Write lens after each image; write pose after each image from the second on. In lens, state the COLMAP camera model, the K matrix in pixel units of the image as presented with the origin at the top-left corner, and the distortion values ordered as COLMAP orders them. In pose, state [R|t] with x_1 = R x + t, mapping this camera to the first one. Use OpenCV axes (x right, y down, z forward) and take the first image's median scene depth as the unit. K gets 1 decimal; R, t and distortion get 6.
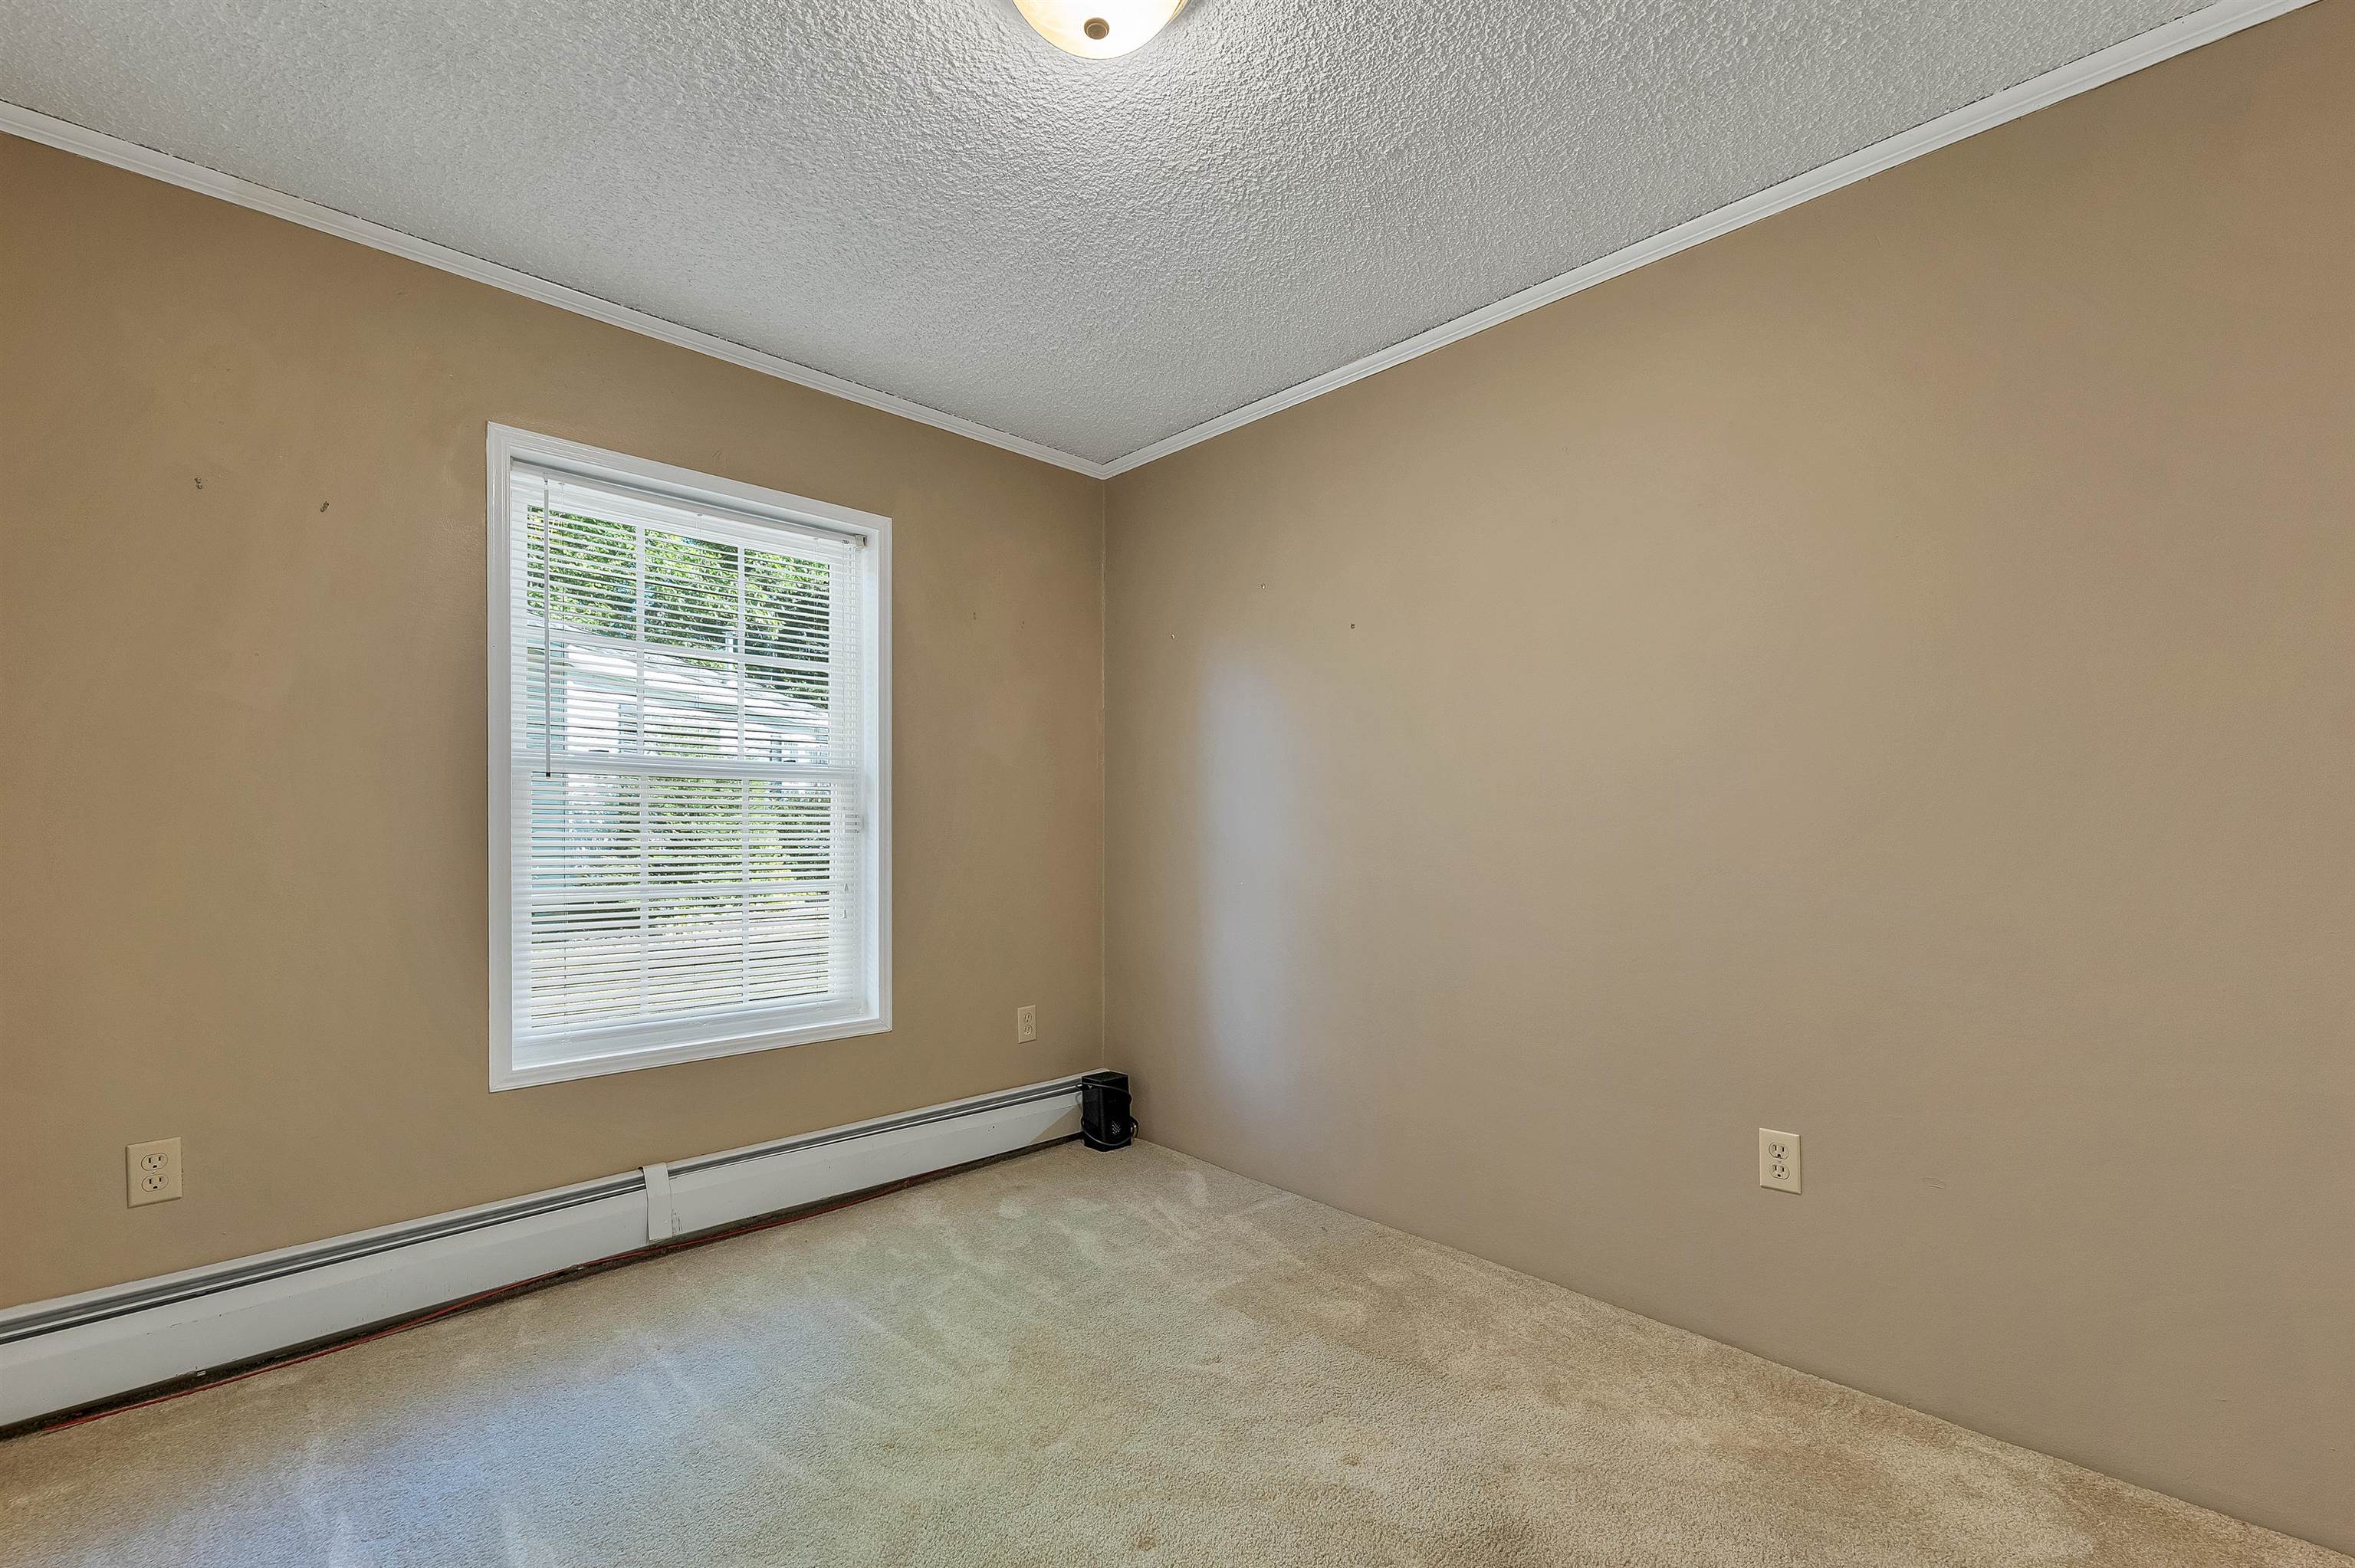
lens RADIAL K [[1010.1, 0, 1162.6], [0, 1010.1, 848.1], [0, 0, 1]] dist [0.016030, -0.000037]
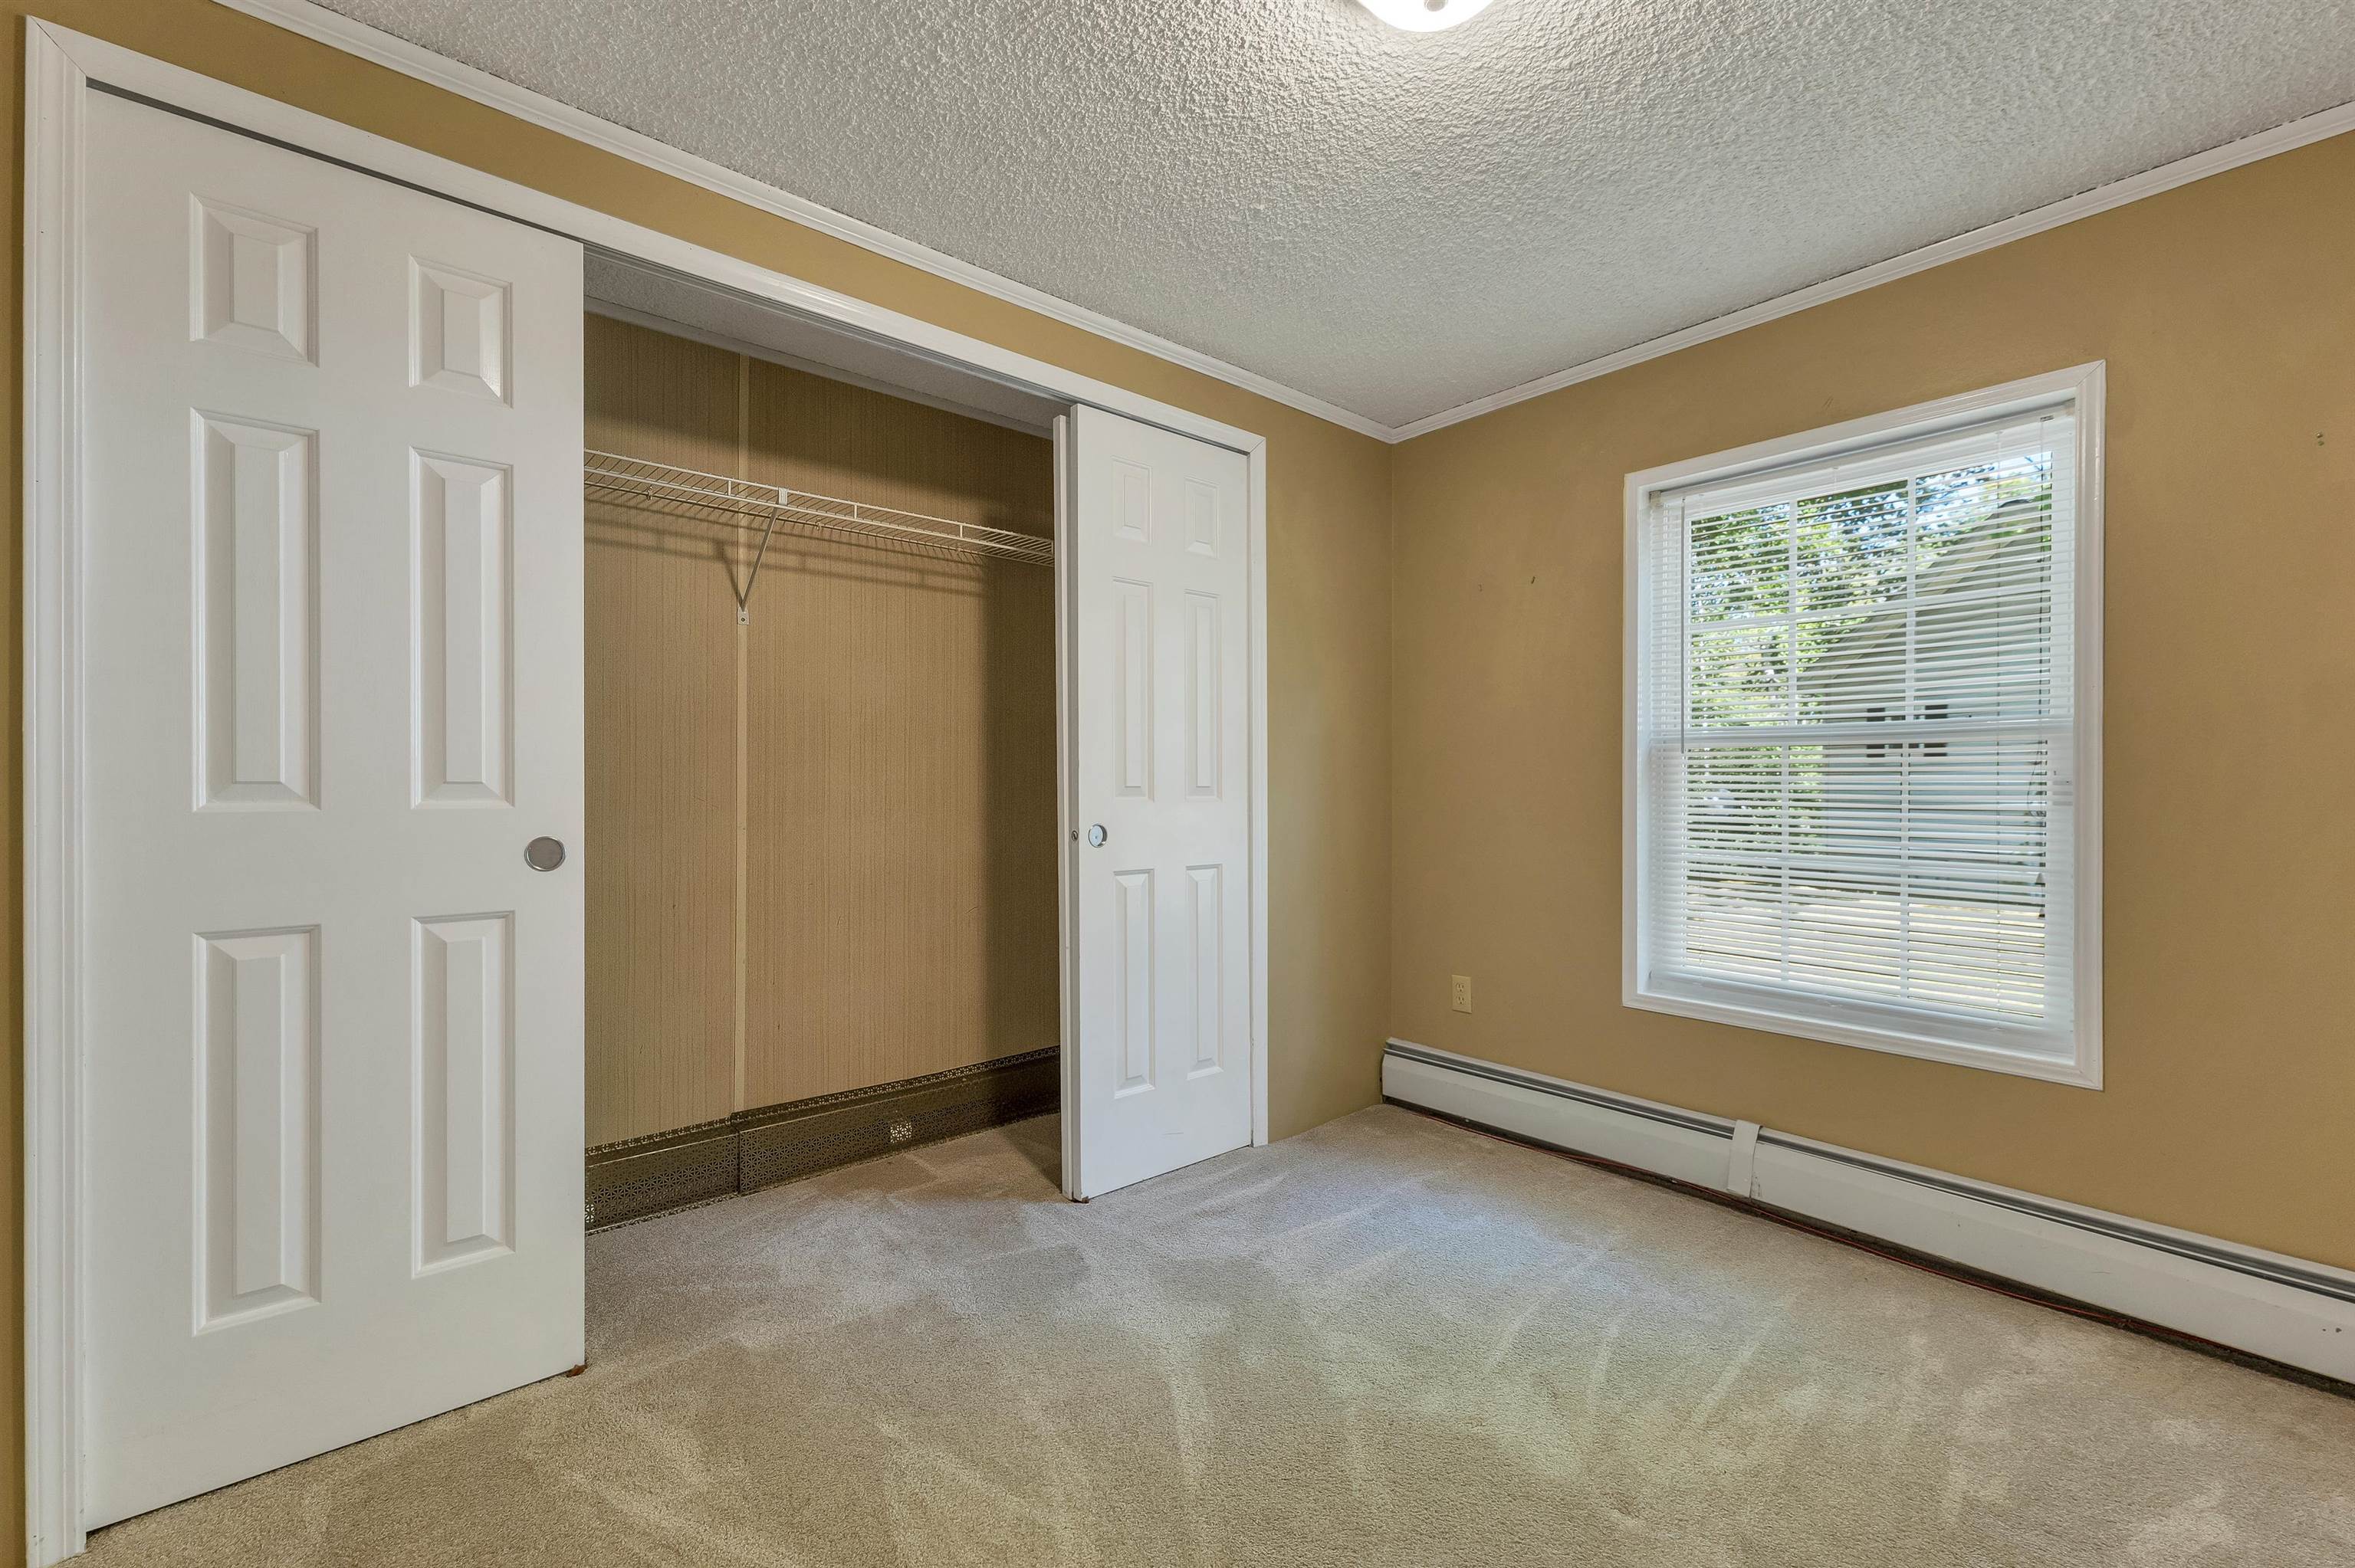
lens RADIAL K [[968.4, 0, 1175.0], [0, 968.4, 798.4], [0, 0, 1]] dist [0.007952, -0.002291]
pose [[-0.061710, 0.008445, -0.998058, 0.525362], [-0.025429, 0.999626, 0.010031, -0.013034], [0.997770, 0.025998, -0.061472, 0.475858]]
